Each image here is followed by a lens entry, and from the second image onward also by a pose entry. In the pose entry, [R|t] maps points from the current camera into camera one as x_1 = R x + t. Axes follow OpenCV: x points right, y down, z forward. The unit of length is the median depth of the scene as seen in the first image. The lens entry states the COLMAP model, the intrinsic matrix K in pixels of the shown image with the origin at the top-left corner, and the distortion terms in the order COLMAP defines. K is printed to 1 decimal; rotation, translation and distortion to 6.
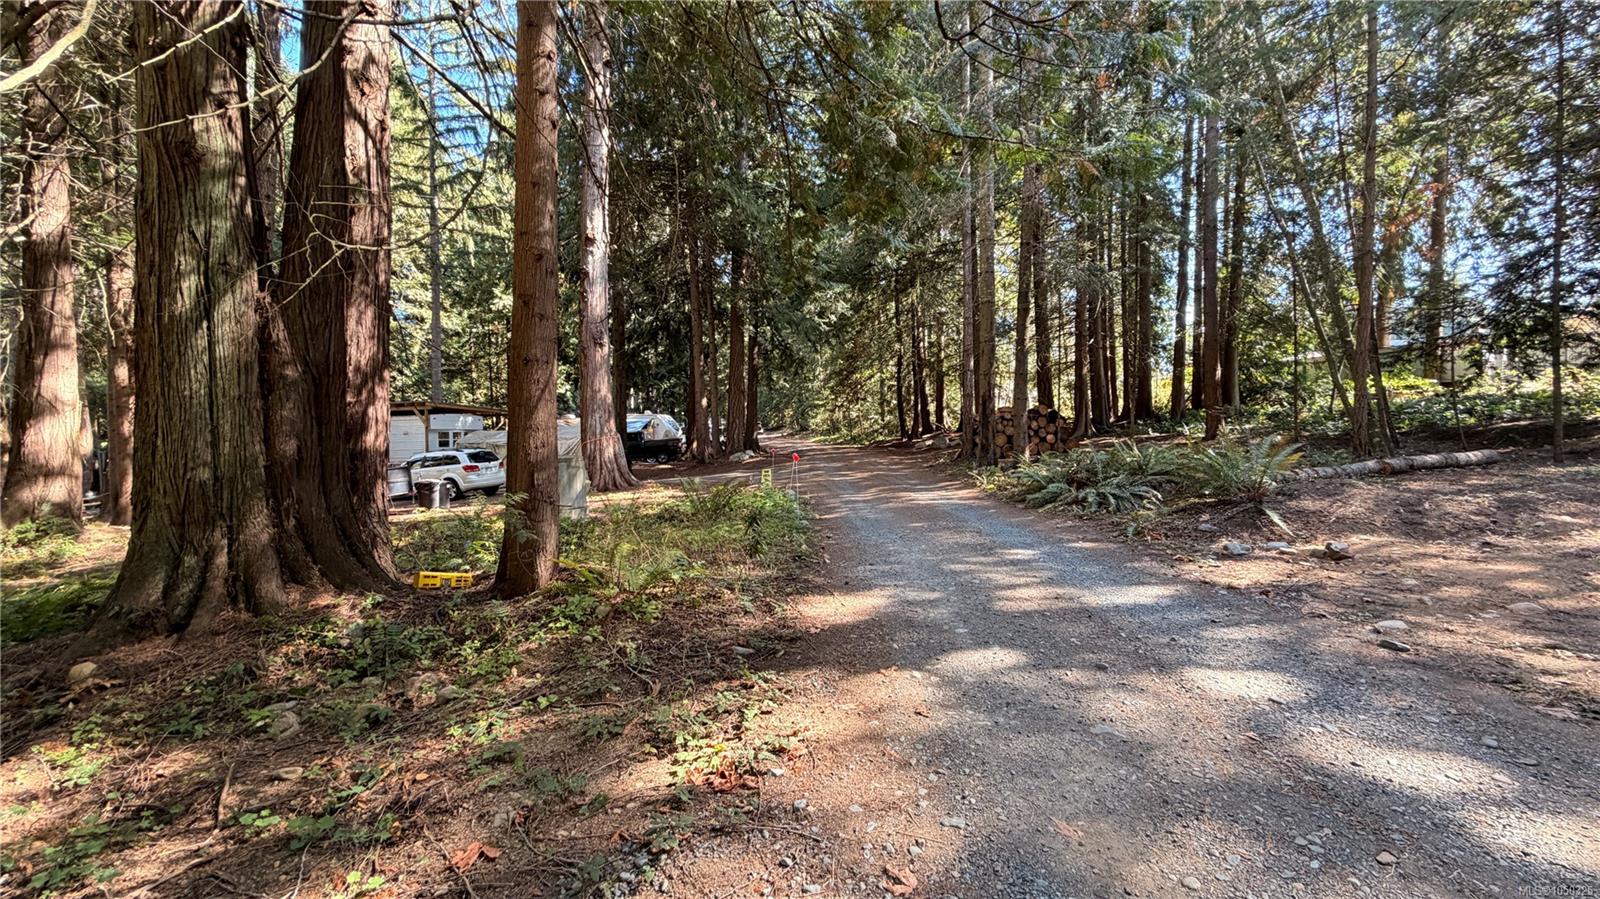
lens RADIAL K [[638.0, 0, 800.0], [0, 638.0, 449.5], [0, 0, 1]] dist [-0.000504, 0.000166]
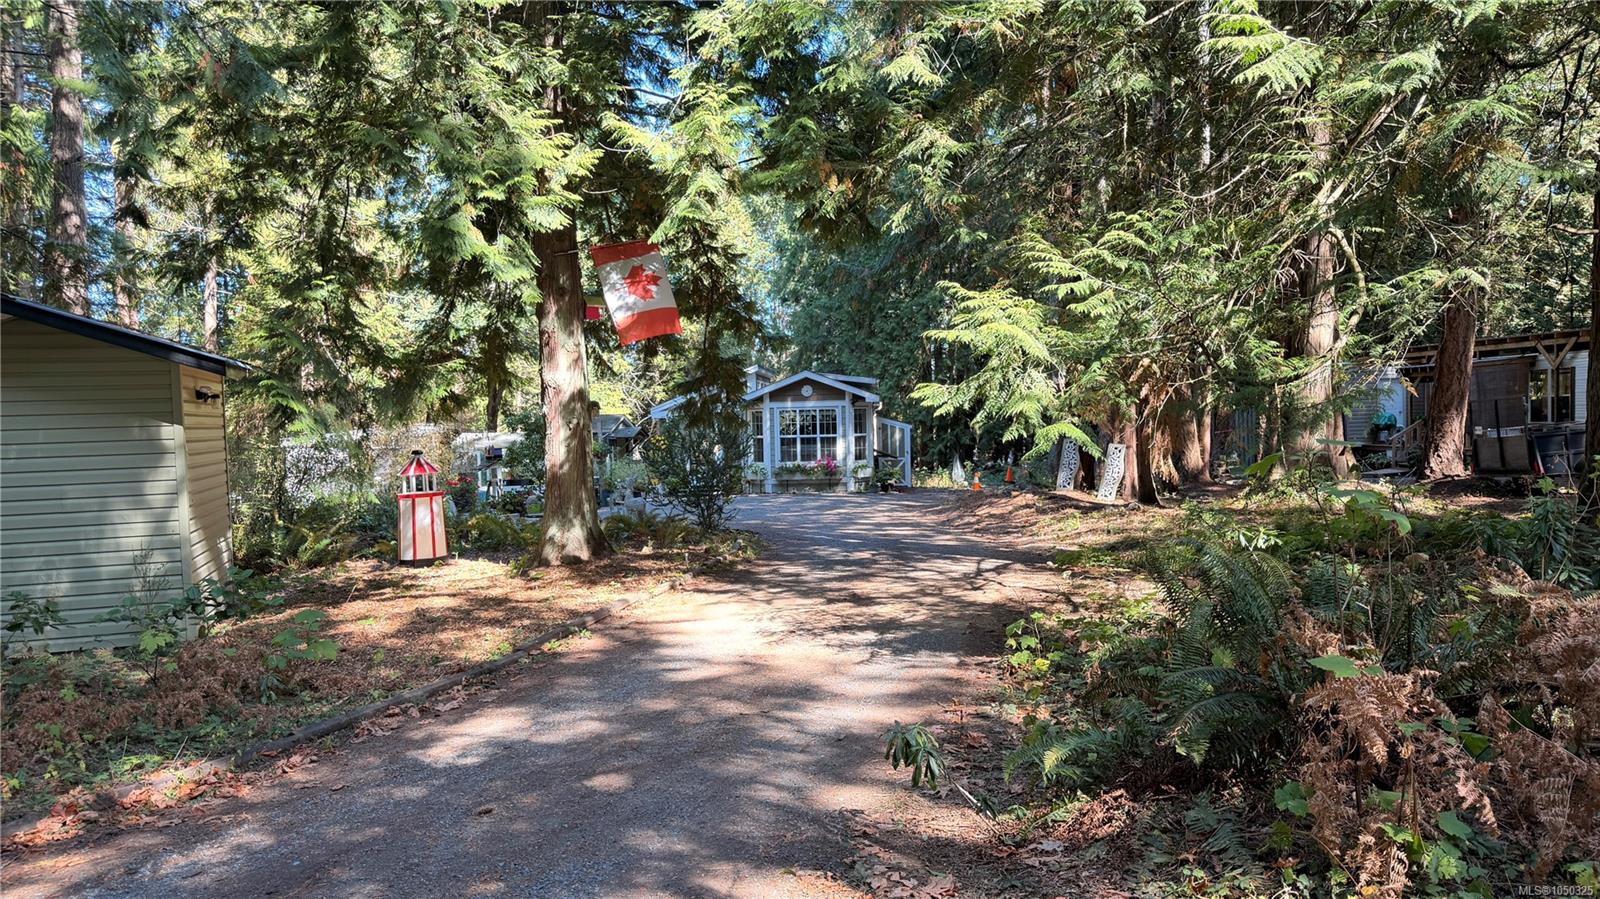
lens RADIAL K [[1115.9, 0, 806.0], [0, 1115.9, 446.7], [0, 0, 1]] dist [0.078002, -0.117943]
pose [[0.455011, 0.025021, -0.890134, 0.023365], [-0.001402, 0.999624, 0.027382, 0.025689], [0.890485, -0.011211, 0.454875, -0.429717]]
